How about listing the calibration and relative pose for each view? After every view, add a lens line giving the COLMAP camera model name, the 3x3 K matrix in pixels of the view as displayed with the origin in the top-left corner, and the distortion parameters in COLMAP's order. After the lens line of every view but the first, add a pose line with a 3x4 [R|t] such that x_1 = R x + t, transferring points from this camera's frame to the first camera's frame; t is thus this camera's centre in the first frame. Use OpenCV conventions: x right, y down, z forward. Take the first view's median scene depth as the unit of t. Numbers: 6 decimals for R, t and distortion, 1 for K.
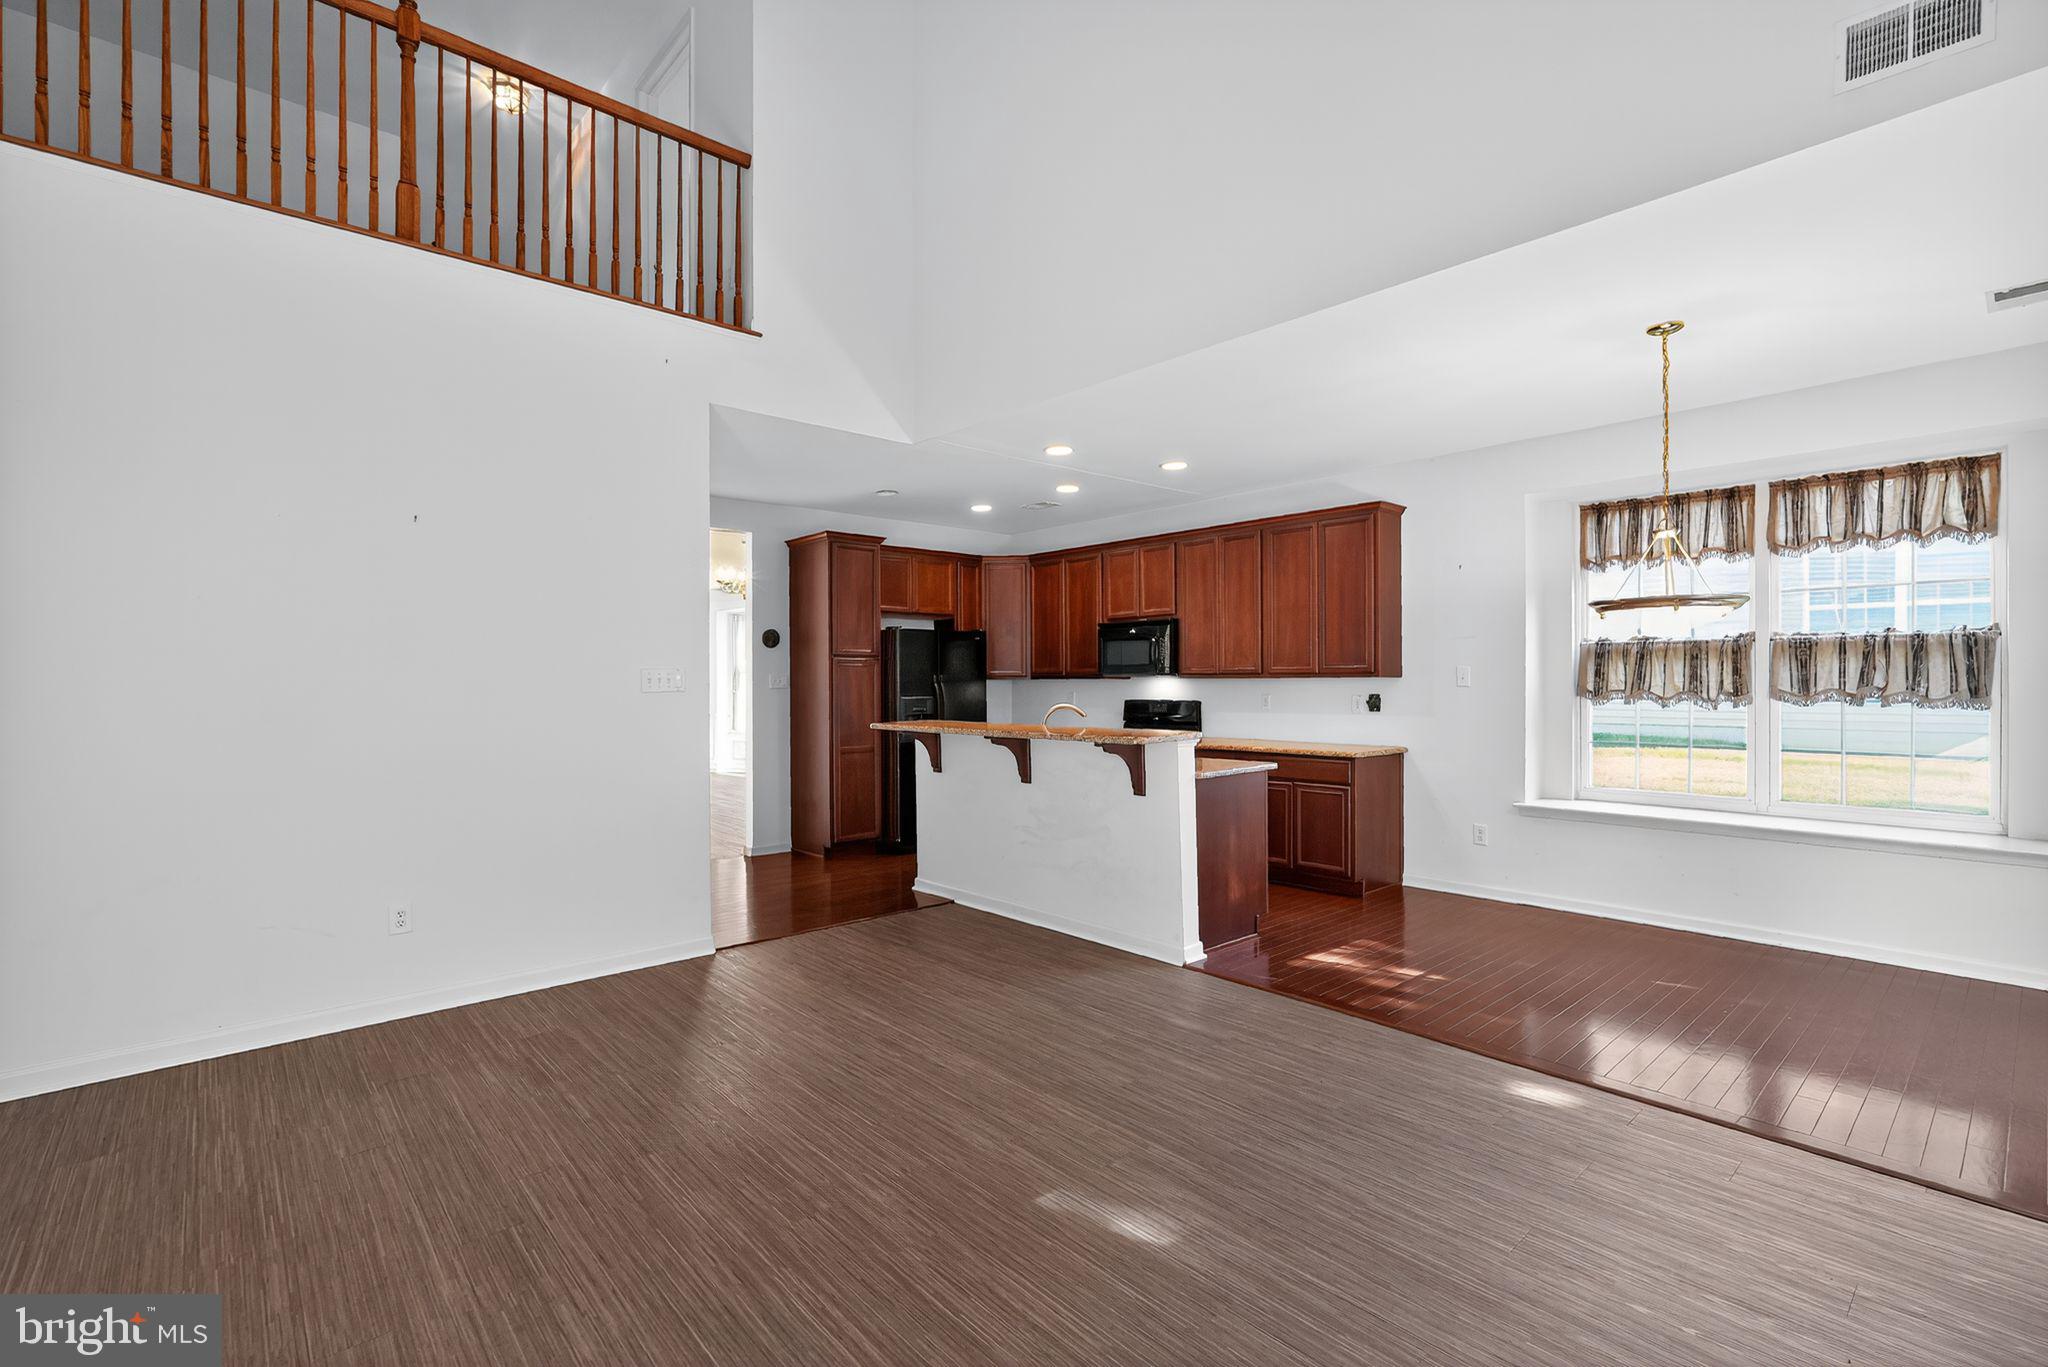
lens RADIAL K [[906.3, 0, 1010.6], [0, 906.3, 682.1], [0, 0, 1]] dist [-0.002993, -0.000121]
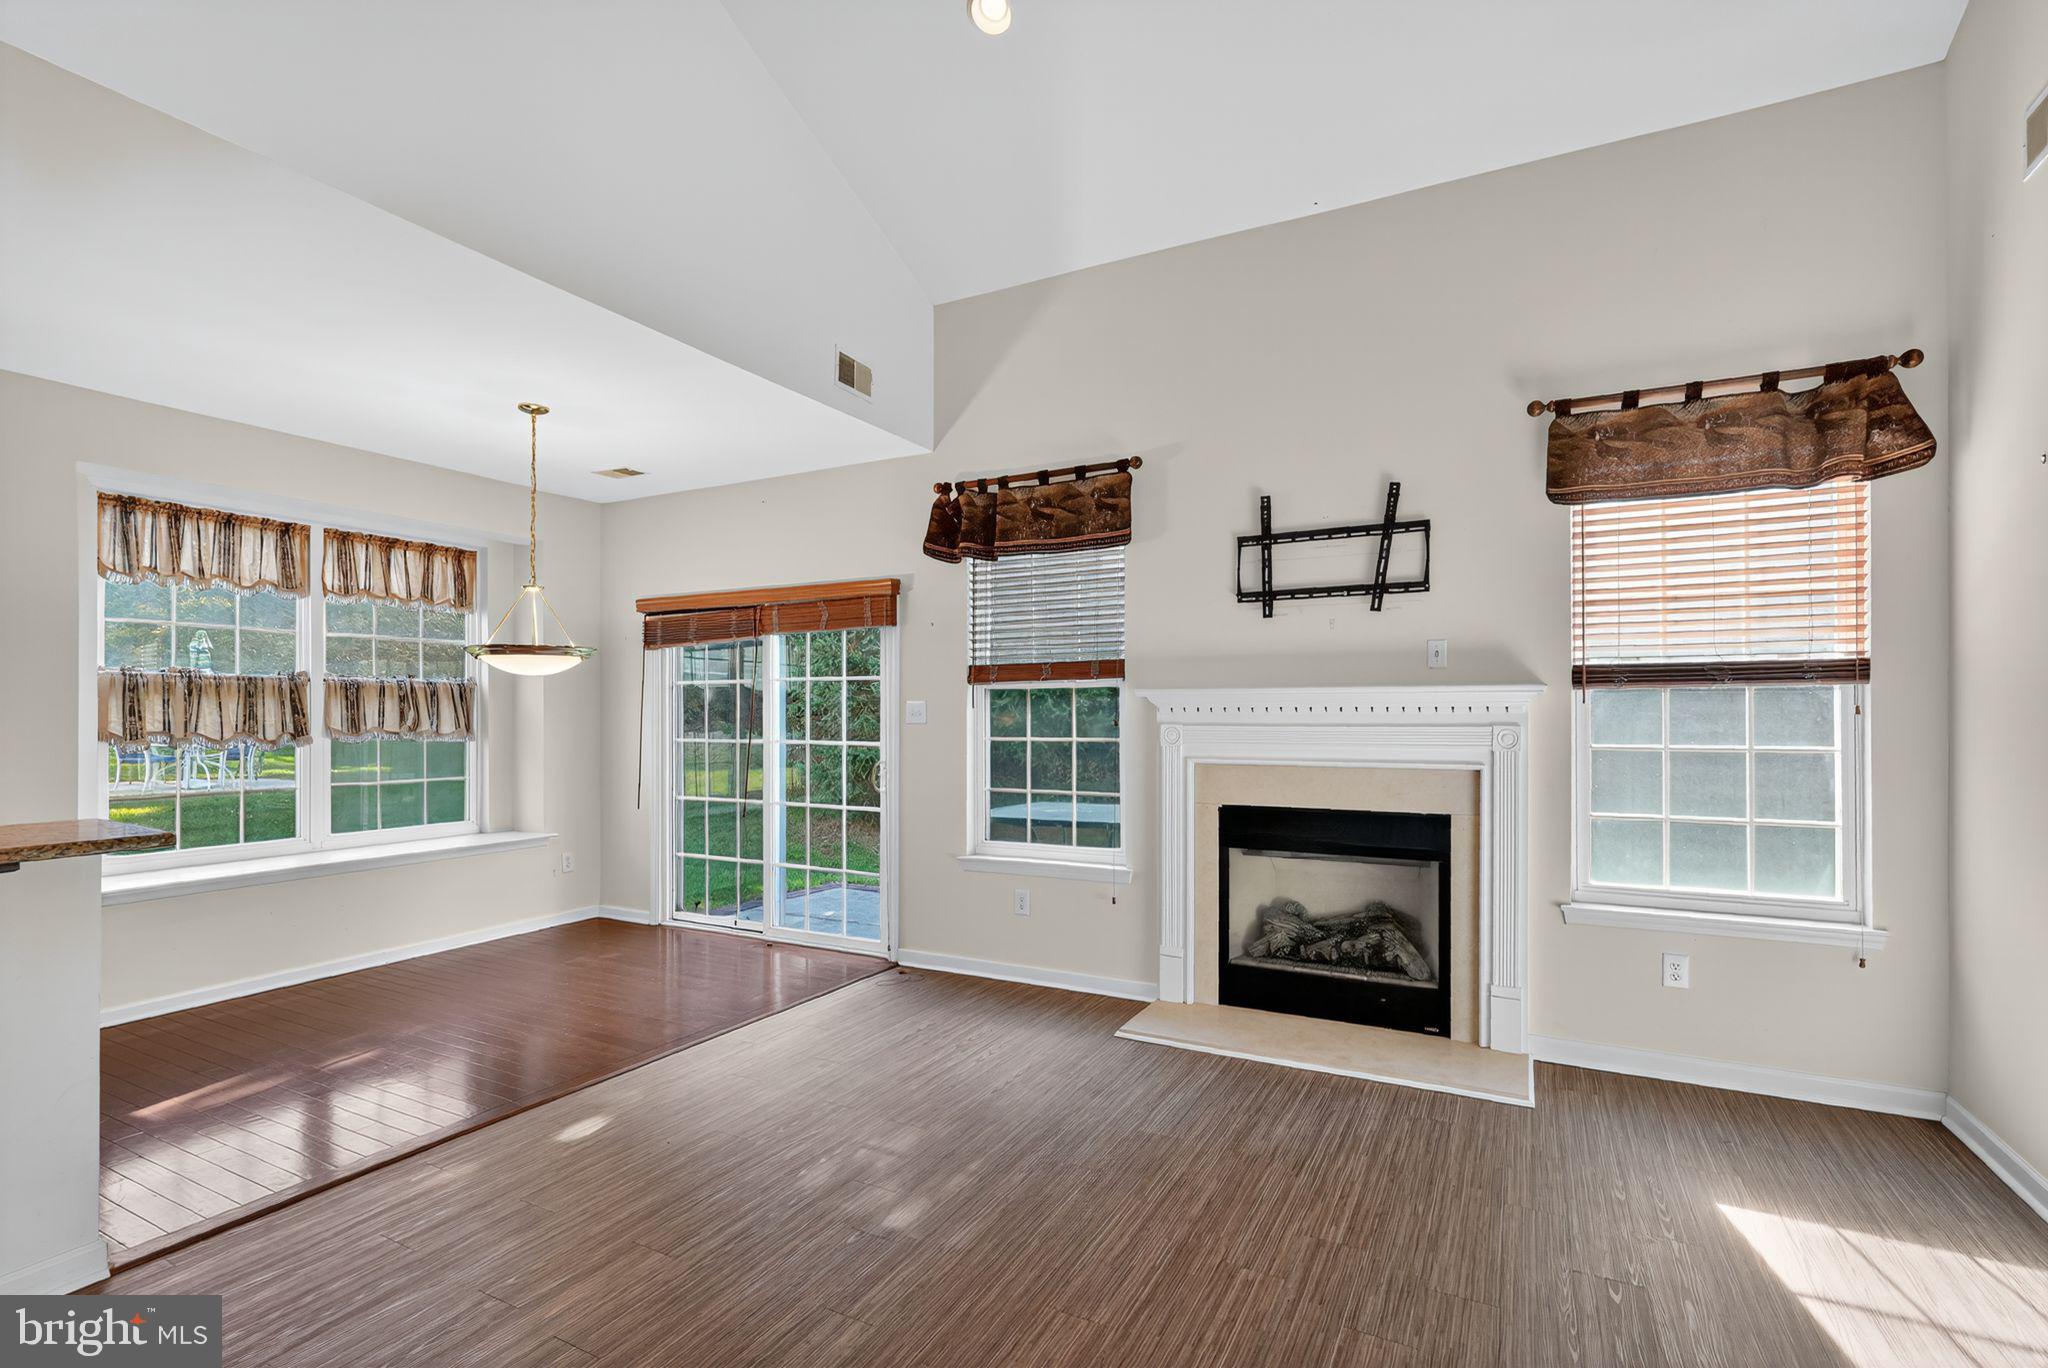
lens RADIAL K [[944.7, 0, 1033.2], [0, 944.7, 709.7], [0, 0, 1]] dist [-0.002550, 0.000585]
pose [[-0.355858, 0.008374, 0.934503, -0.379967], [0.005336, 0.999962, -0.006929, -0.001214], [-0.934525, 0.002521, -0.355889, 0.528481]]
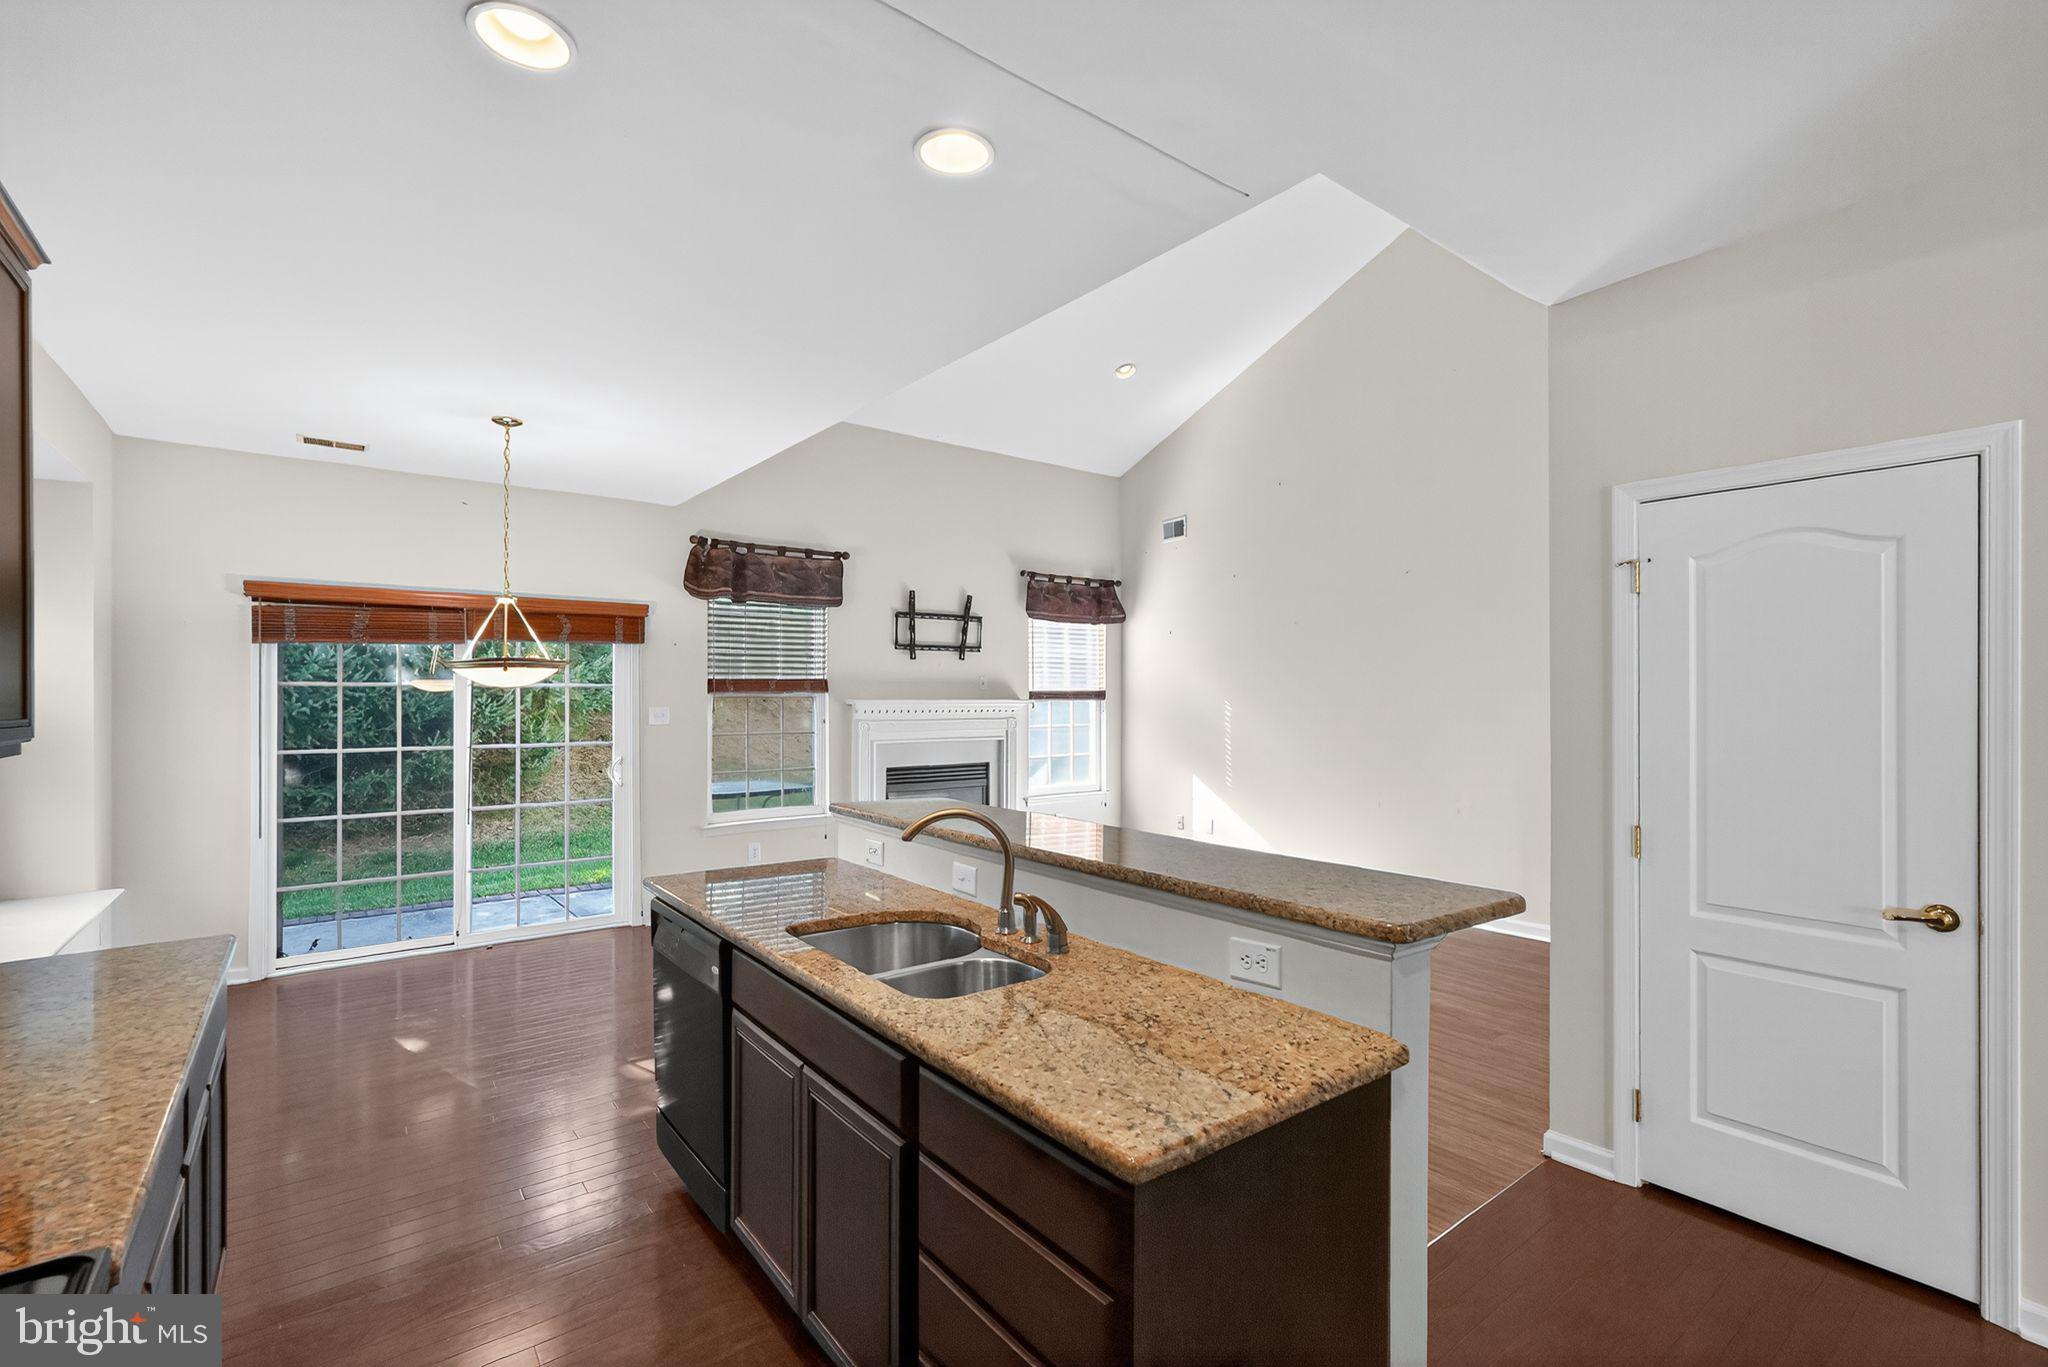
lens RADIAL K [[910.6, 0, 1031.0], [0, 910.6, 689.3], [0, 0, 1]] dist [0.004576, 0.000970]
pose [[-0.997843, 0.004097, 0.065518, -0.006482], [0.003761, 0.999979, -0.005246, -0.028431], [-0.065538, -0.004988, -0.997838, 1.329271]]
